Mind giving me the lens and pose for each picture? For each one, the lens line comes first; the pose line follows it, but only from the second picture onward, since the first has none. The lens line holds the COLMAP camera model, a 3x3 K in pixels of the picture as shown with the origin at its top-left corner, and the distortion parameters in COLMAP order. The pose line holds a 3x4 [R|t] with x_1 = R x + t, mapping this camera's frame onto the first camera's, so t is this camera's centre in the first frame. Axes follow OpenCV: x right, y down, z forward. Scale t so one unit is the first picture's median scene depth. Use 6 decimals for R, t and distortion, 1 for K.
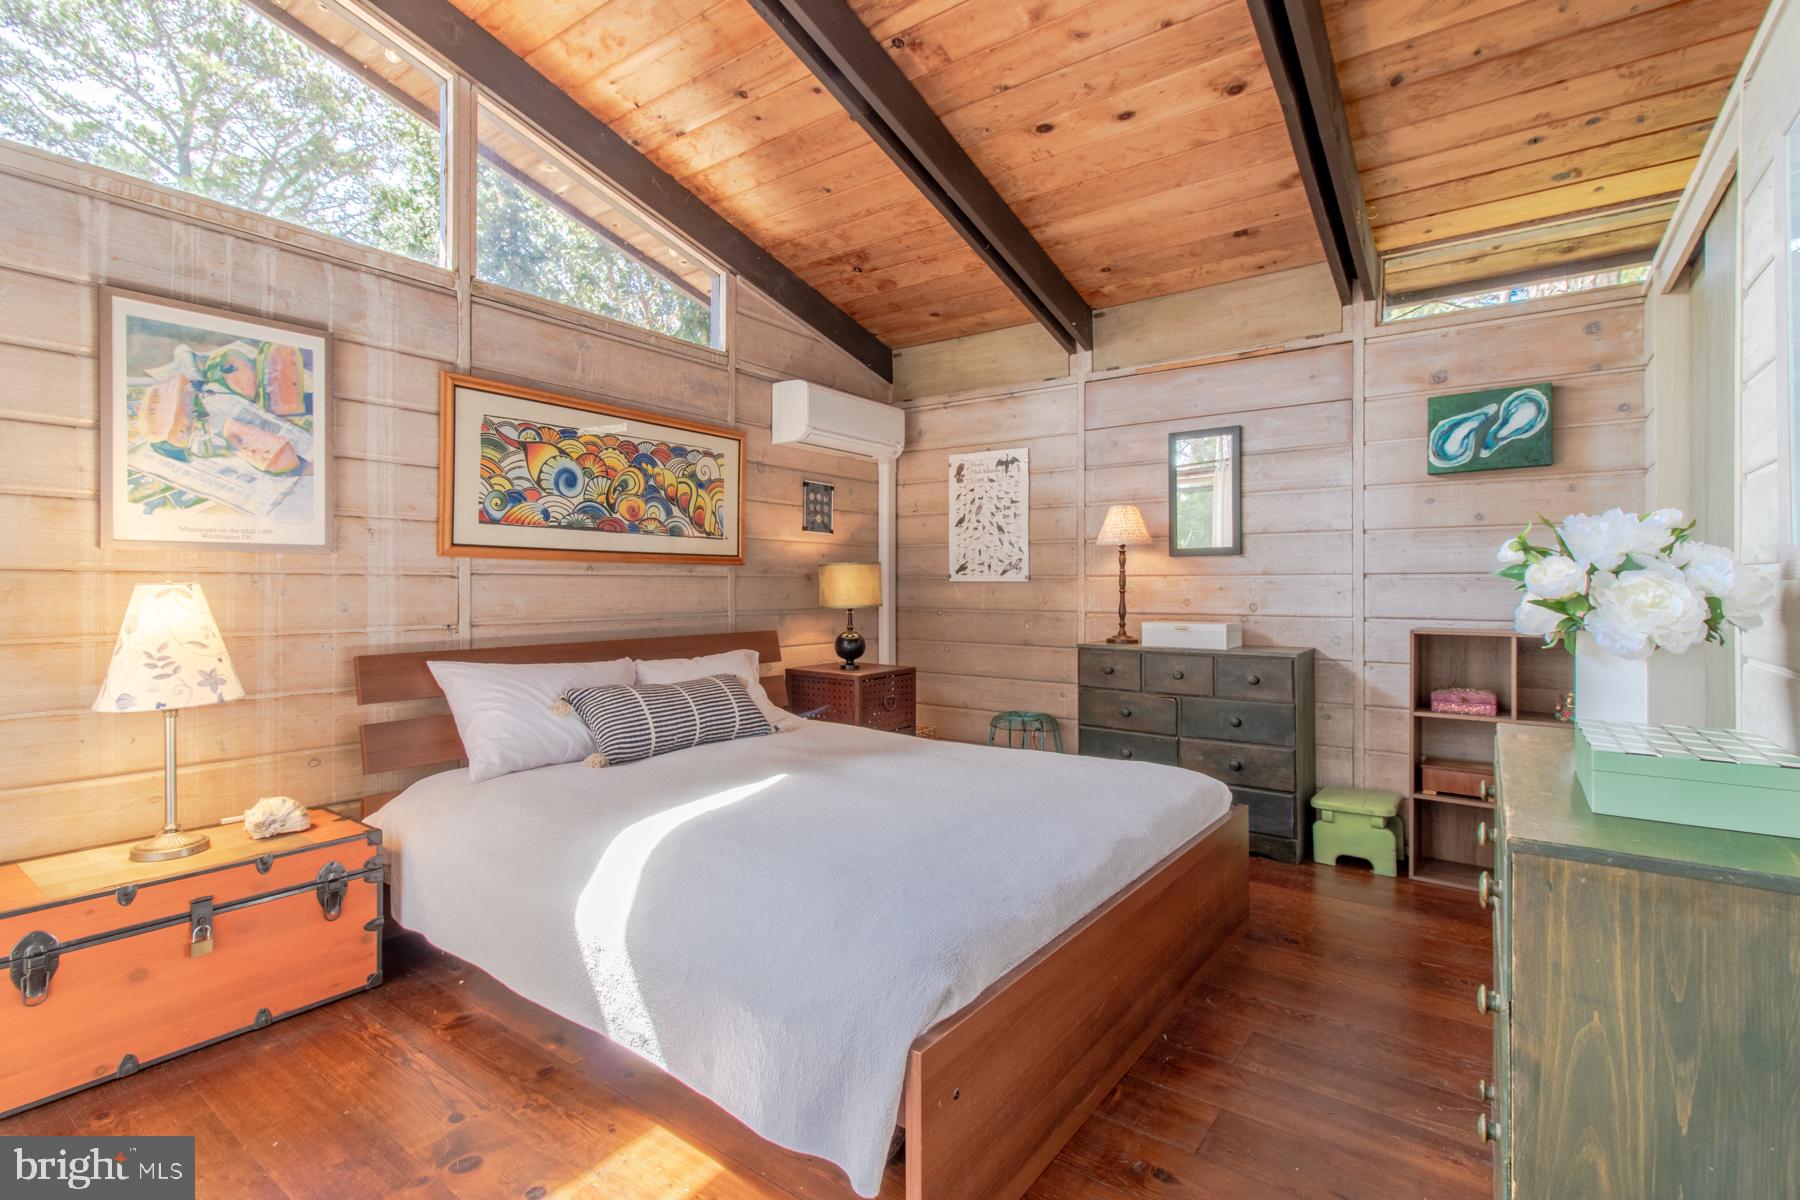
lens RADIAL K [[841.5, 0, 901.2], [0, 841.5, 584.9], [0, 0, 1]] dist [0.006949, -0.000685]
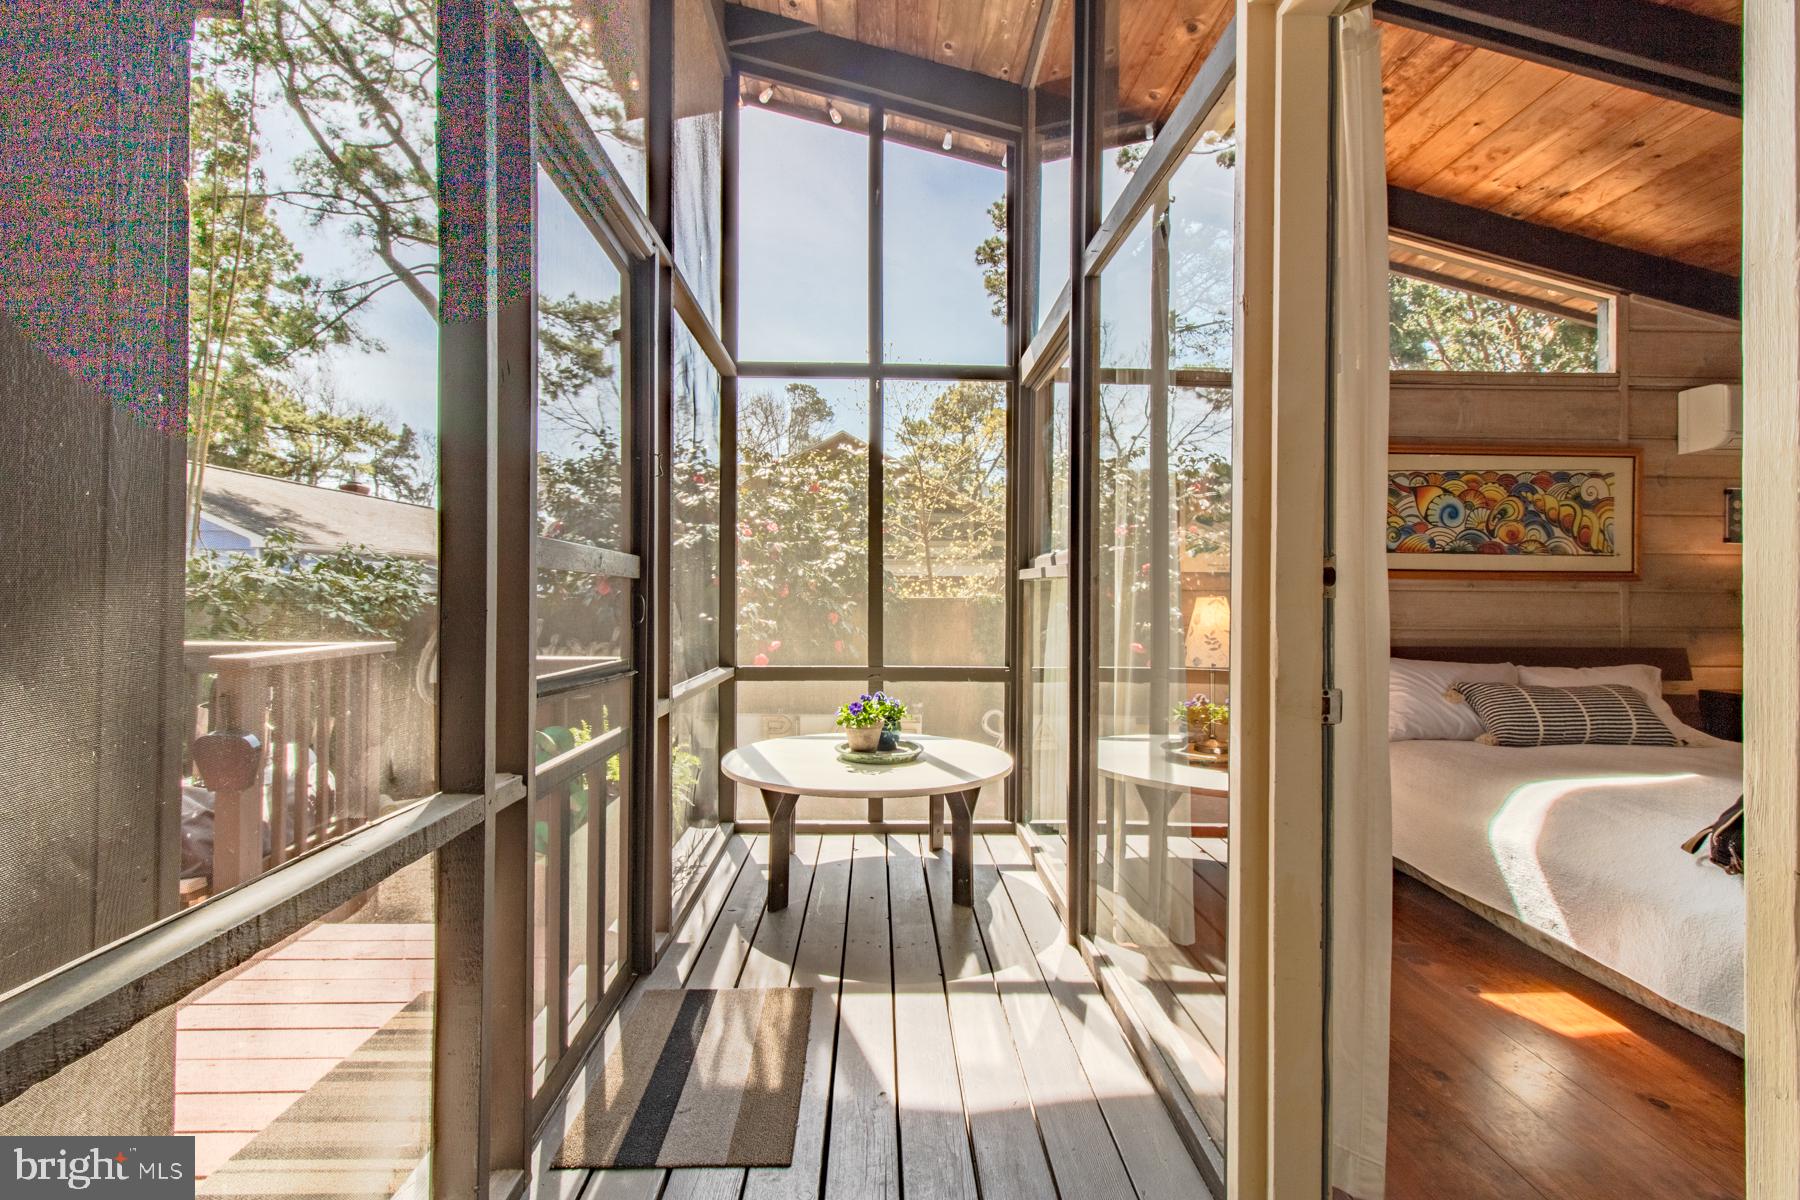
lens RADIAL K [[841.5, 0, 901.2], [0, 841.5, 584.9], [0, 0, 1]] dist [0.006949, -0.000685]
pose [[0.621906, -0.008177, -0.783049, 0.062714], [-0.006241, 0.999862, -0.015397, 0.002805], [0.783067, 0.014463, 0.621769, -0.365773]]
